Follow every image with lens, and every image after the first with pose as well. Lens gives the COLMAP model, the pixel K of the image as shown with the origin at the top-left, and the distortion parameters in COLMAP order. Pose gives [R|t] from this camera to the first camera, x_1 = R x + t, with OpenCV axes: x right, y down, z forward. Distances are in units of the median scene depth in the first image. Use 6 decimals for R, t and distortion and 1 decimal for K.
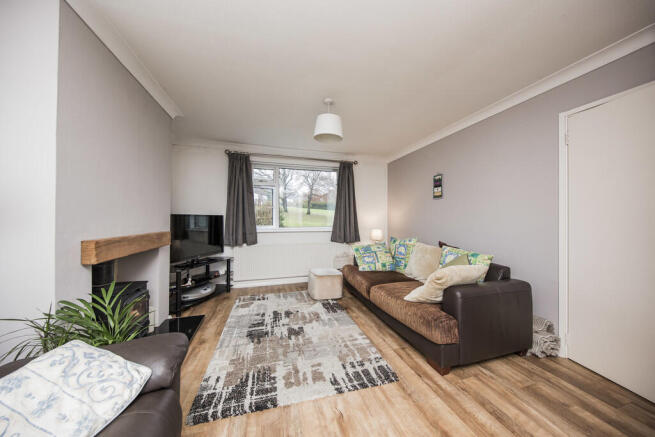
lens RADIAL K [[215.4, 0, 330.9], [0, 215.4, 219.3], [0, 0, 1]] dist [-0.001701, -0.000009]
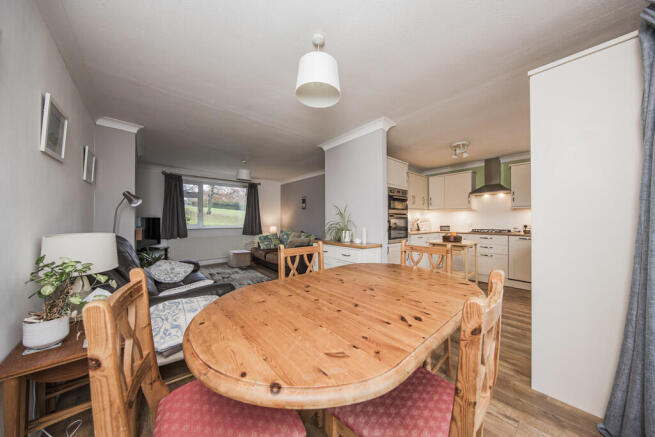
lens RADIAL K [[210.0, 0, 329.9], [0, 210.0, 220.0], [0, 0, 1]] dist [-0.000134, -0.000026]
pose [[0.912055, -0.000812, 0.410067, -0.071843], [-0.000056, 0.999998, 0.002104, -0.007387], [-0.410068, -0.001942, 0.912053, -0.989542]]
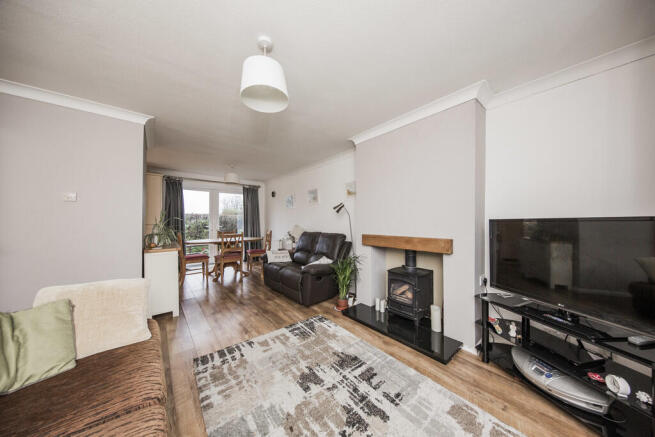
lens RADIAL K [[210.0, 0, 332.0], [0, 210.0, 220.6], [0, 0, 1]] dist [-0.000134, -0.000026]
pose [[-0.917549, -0.002454, -0.397616, 0.044119], [-0.002062, 0.999997, -0.001412, -0.021098], [0.397618, -0.000476, -0.917551, 1.436786]]
